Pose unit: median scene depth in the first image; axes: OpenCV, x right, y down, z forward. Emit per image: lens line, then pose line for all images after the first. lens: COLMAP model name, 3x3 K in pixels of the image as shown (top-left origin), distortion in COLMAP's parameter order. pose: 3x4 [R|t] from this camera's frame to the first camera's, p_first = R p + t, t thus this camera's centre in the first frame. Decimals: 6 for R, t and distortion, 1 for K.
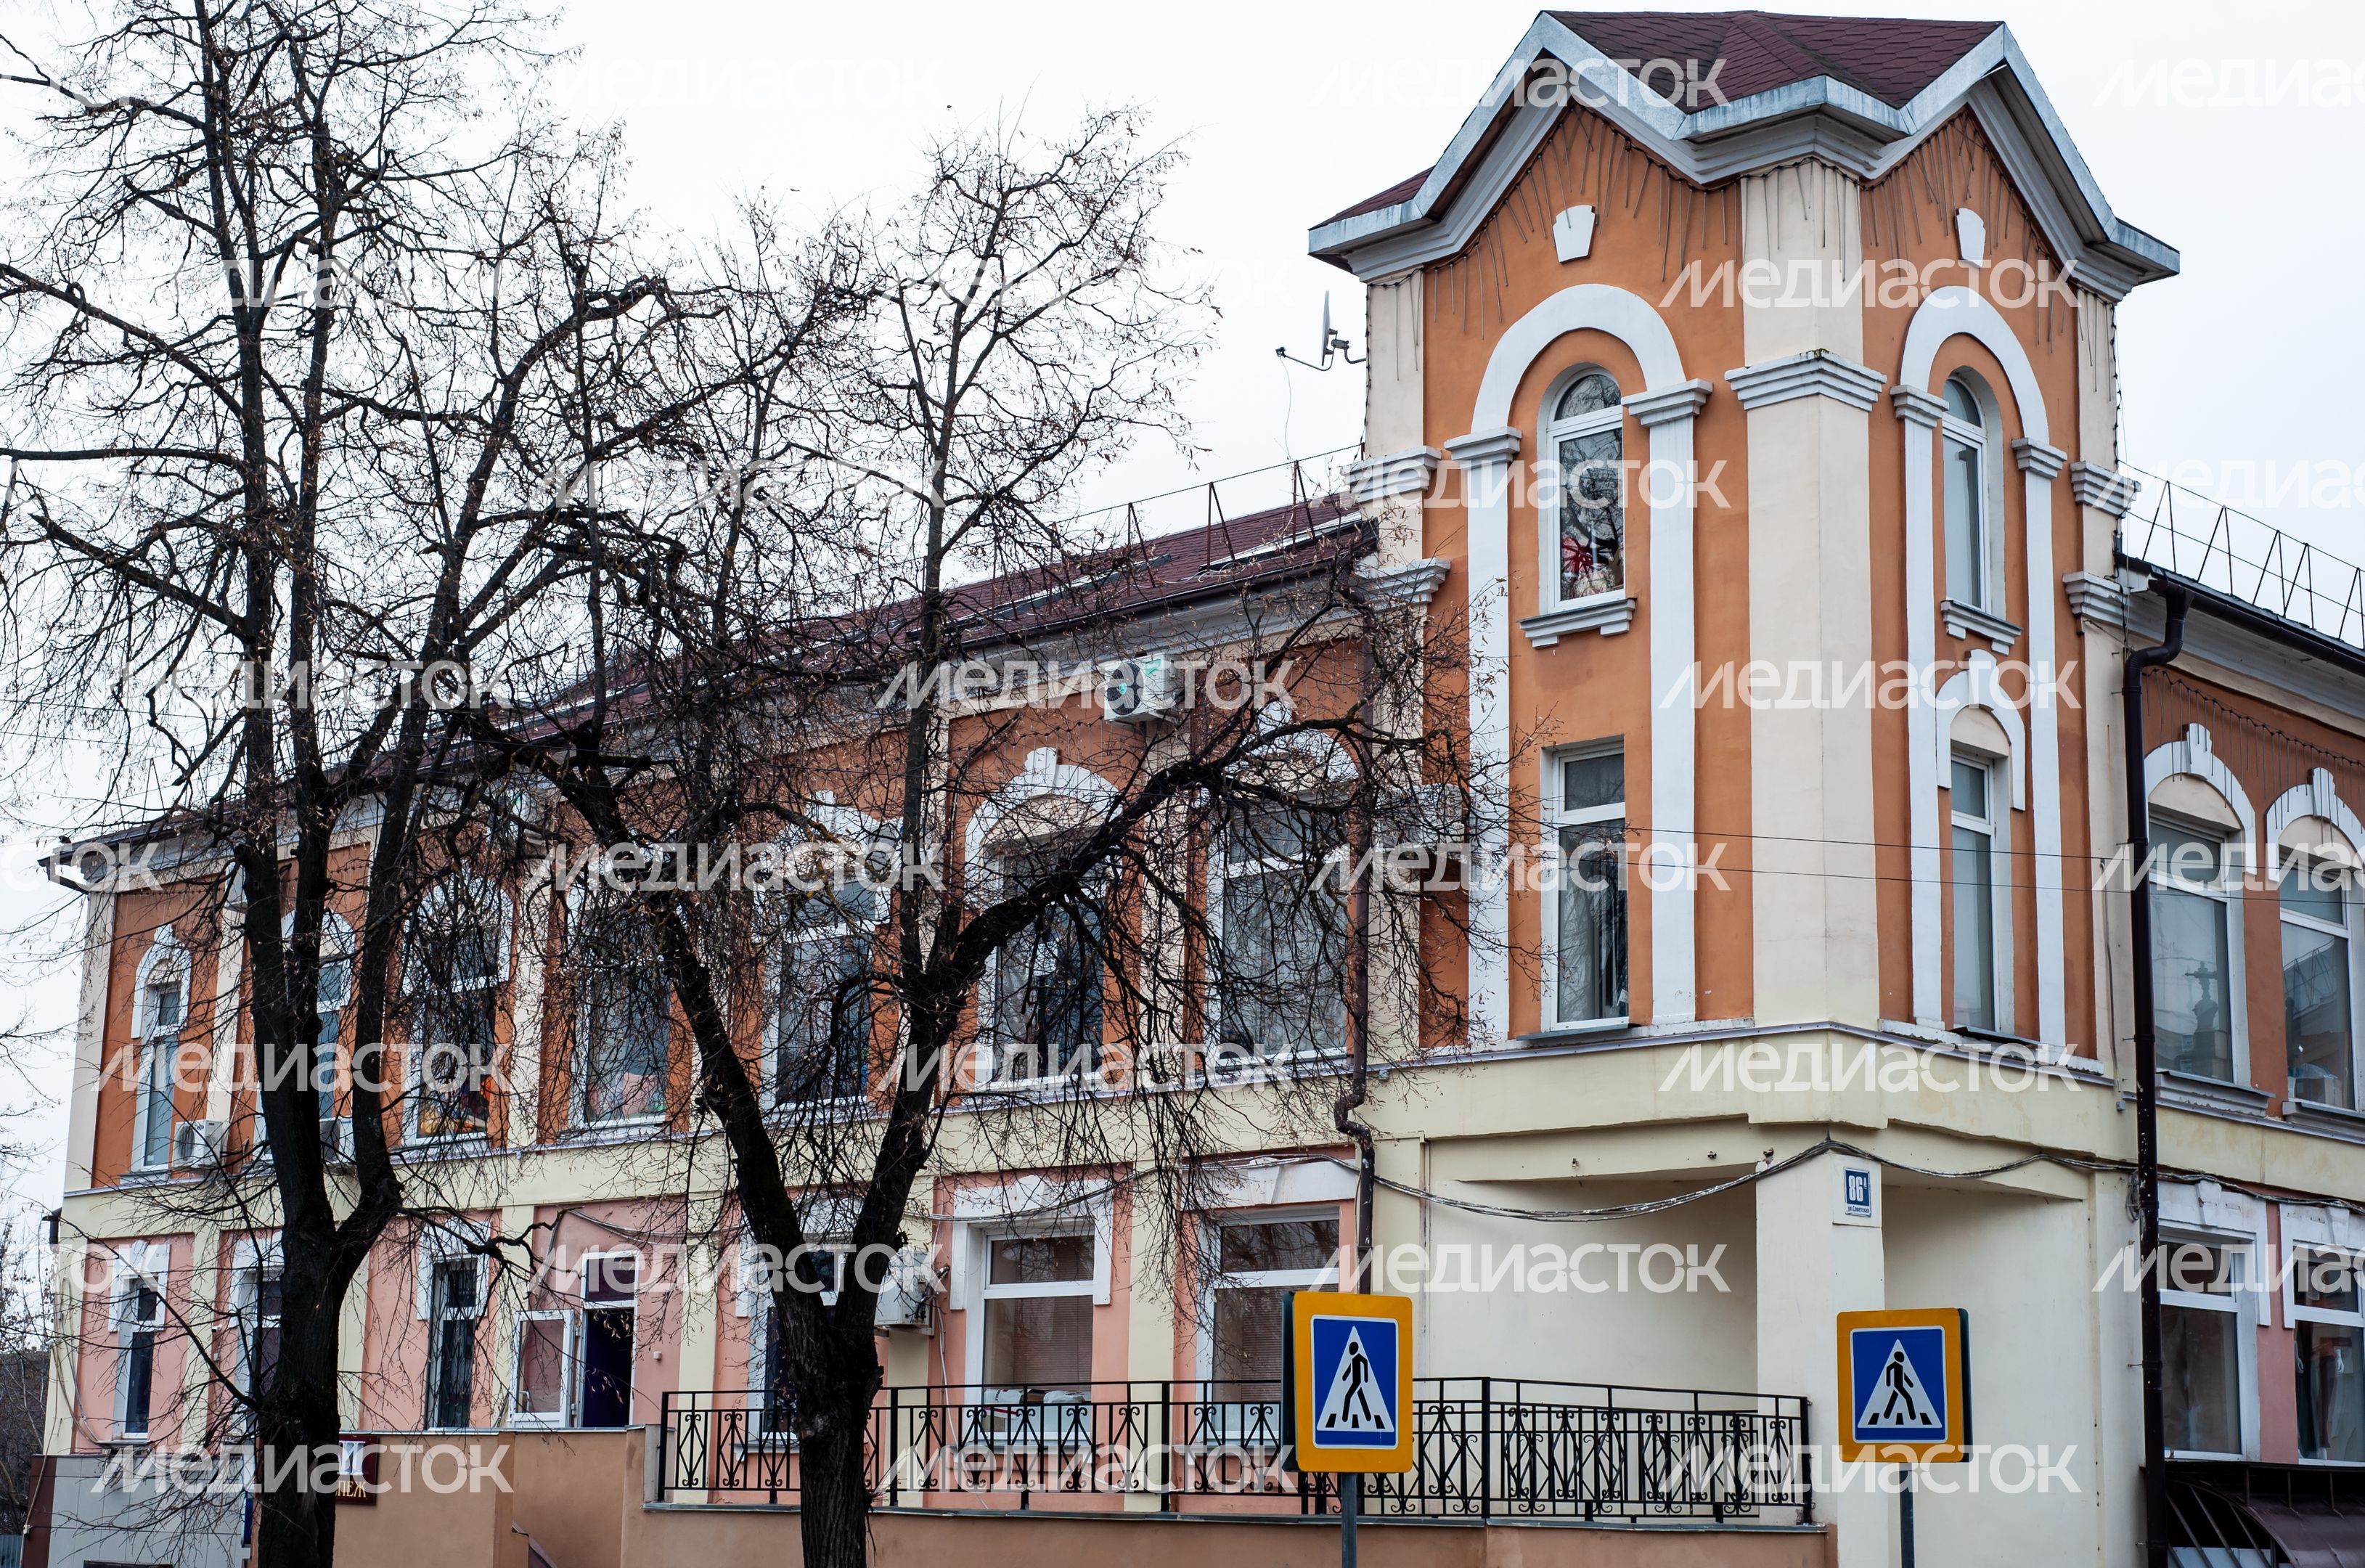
lens RADIAL K [[3630.9, 0, 1182.5], [0, 3630.9, 784.0], [0, 0, 1]] dist [-0.103188, -0.004272]
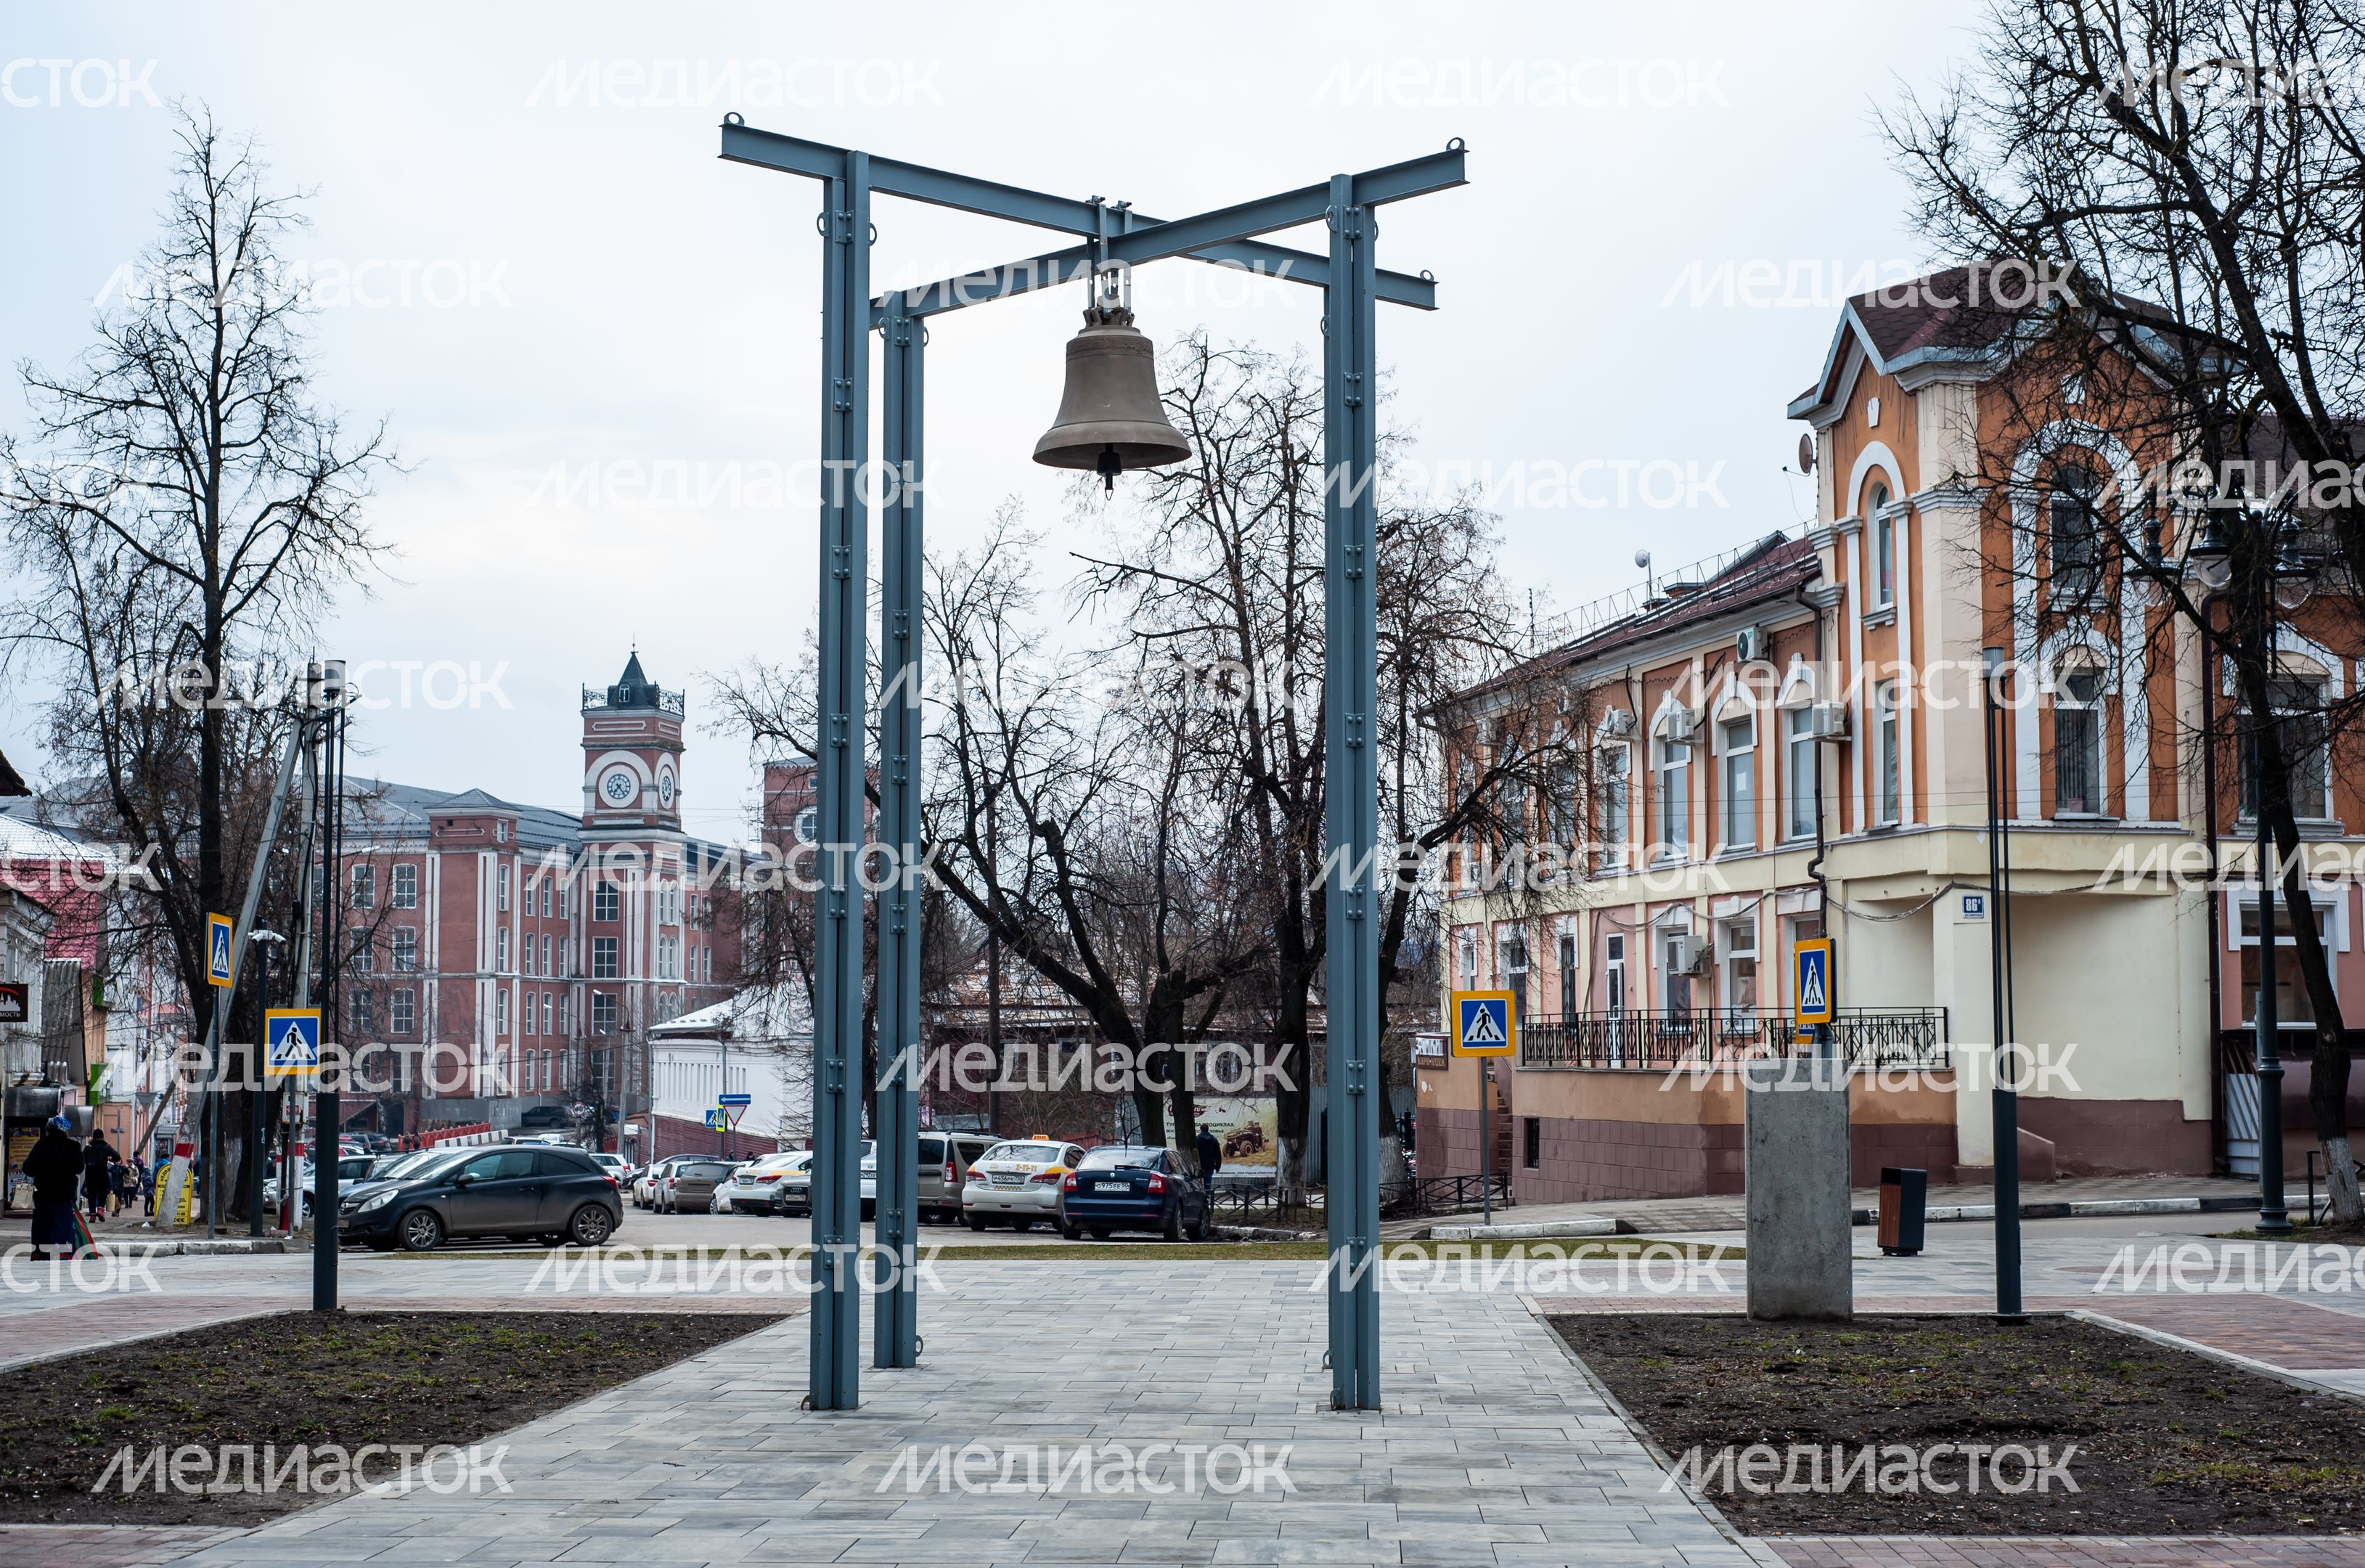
lens RADIAL K [[3405.3, 0, 1182.5], [0, 3405.3, 784.0], [0, 0, 1]] dist [0.010782, 0.008715]
pose [[0.857476, -0.068393, -0.509958, 0.720366], [0.125970, 0.988868, 0.079193, -0.149778], [0.498865, -0.132146, 0.856546, -0.787148]]
